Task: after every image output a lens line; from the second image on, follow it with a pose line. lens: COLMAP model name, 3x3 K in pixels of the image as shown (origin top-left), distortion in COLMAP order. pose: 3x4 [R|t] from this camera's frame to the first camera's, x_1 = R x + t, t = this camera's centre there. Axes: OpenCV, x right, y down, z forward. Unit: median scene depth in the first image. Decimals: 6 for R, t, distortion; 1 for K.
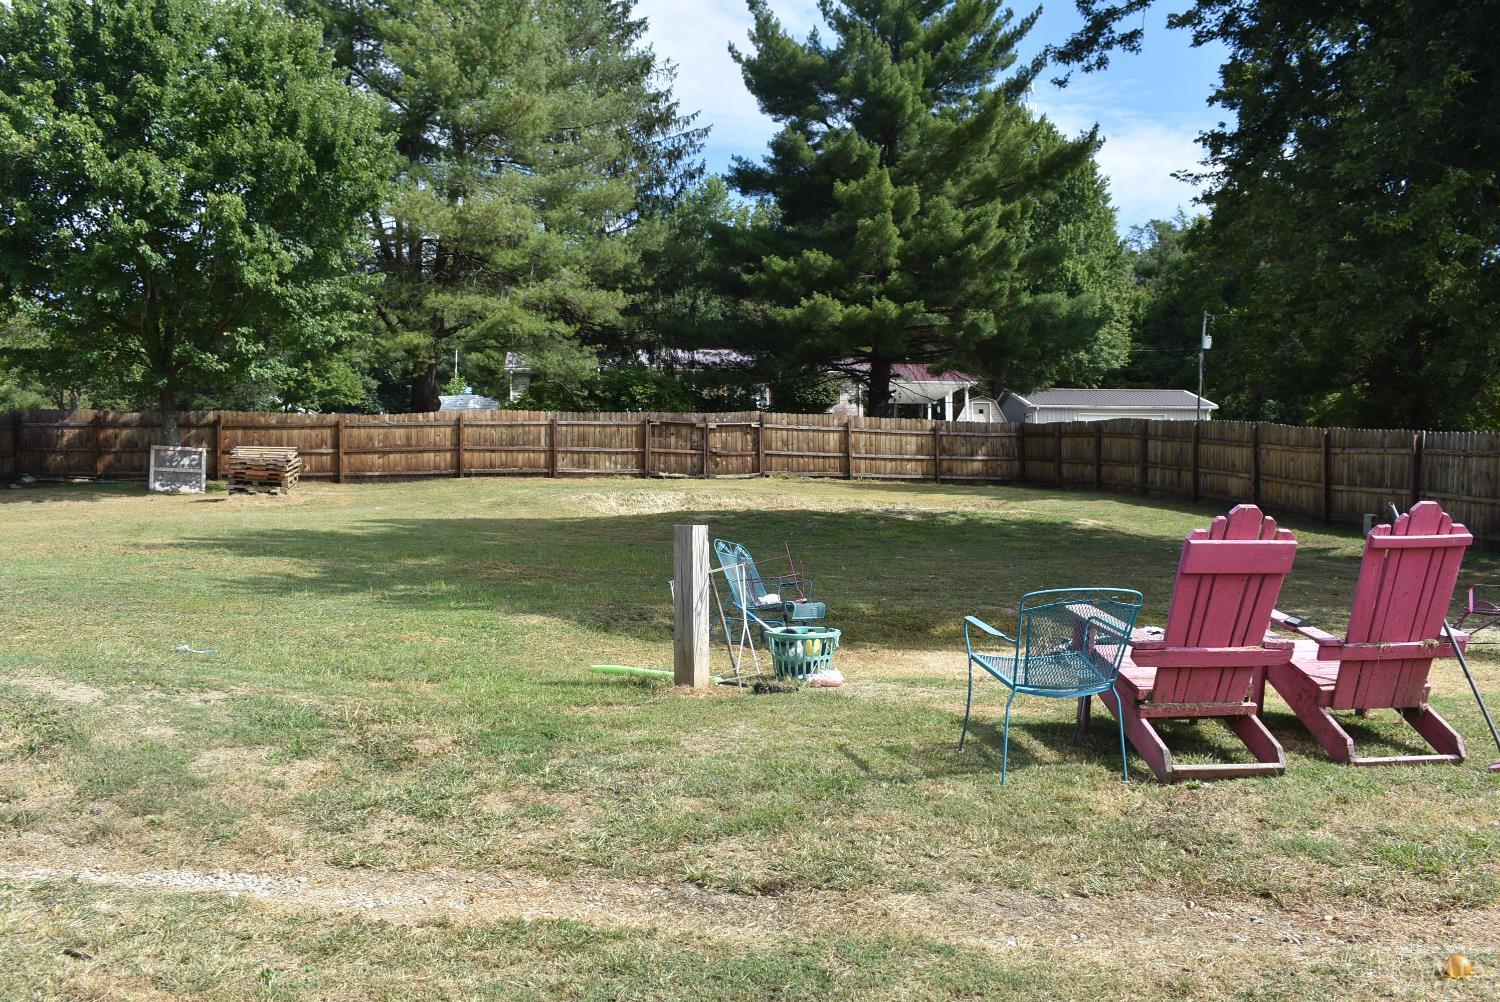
lens RADIAL K [[1448.1, 0, 890.6], [0, 1448.1, 500.4], [0, 0, 1]] dist [-0.006721, -0.001771]
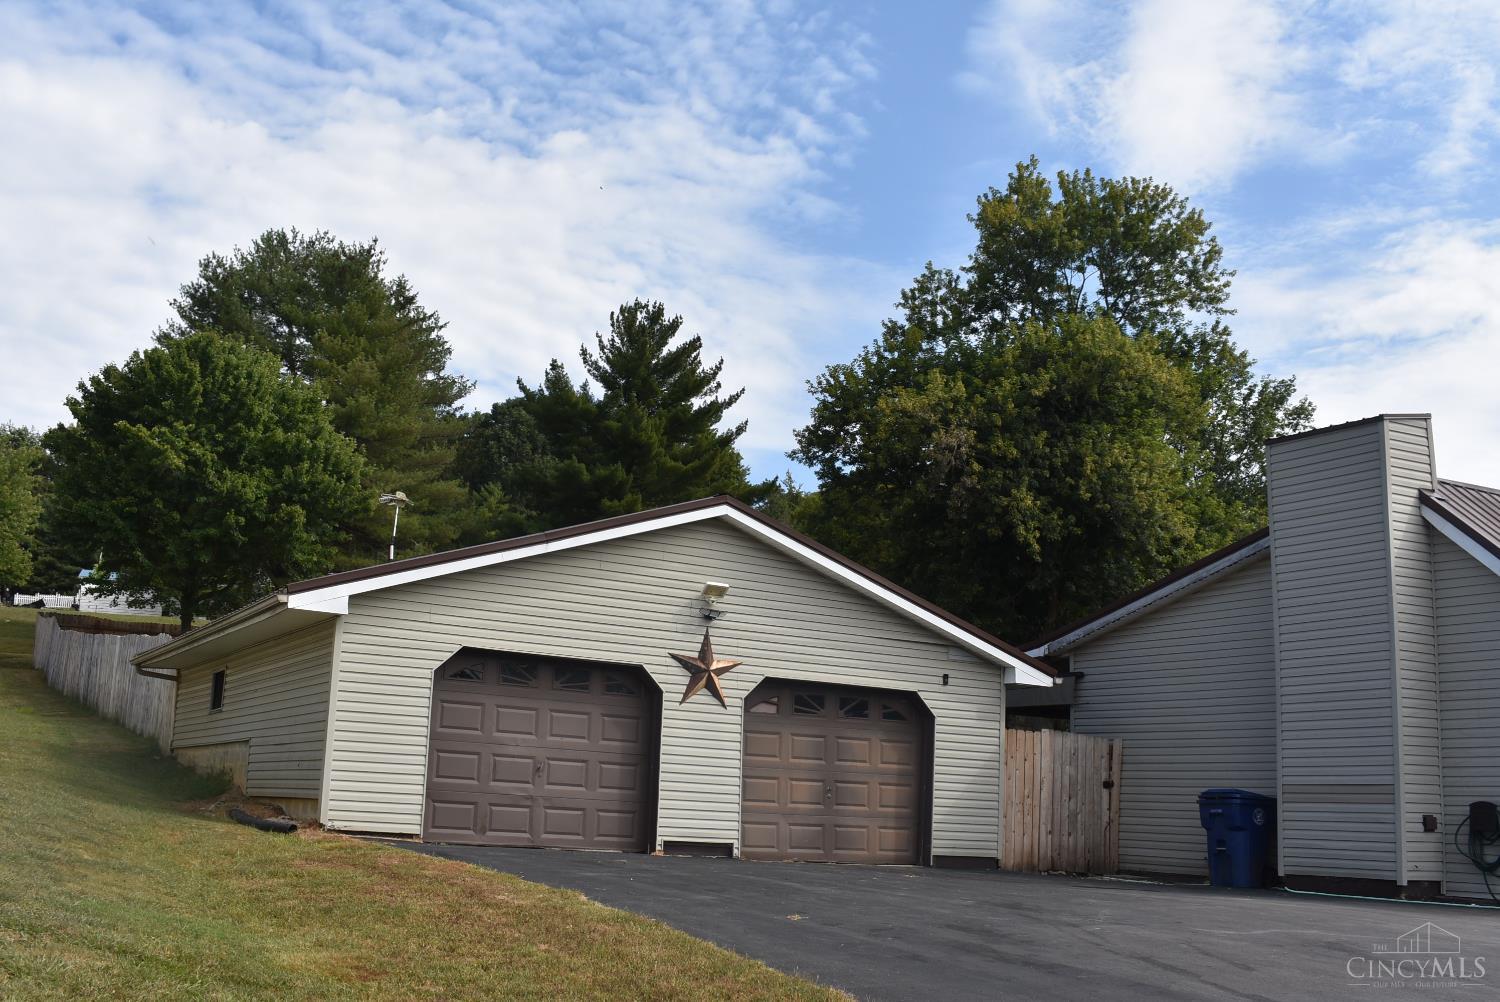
lens RADIAL K [[1605.8, 0, 750.0], [0, 1605.8, 501.0], [0, 0, 1]] dist [-0.093190, 0.037004]
pose [[0.973746, 0.104056, 0.202465, -0.226066], [-0.076957, 0.987520, -0.137411, -0.002751], [-0.214236, 0.118223, 0.969601, -0.624059]]
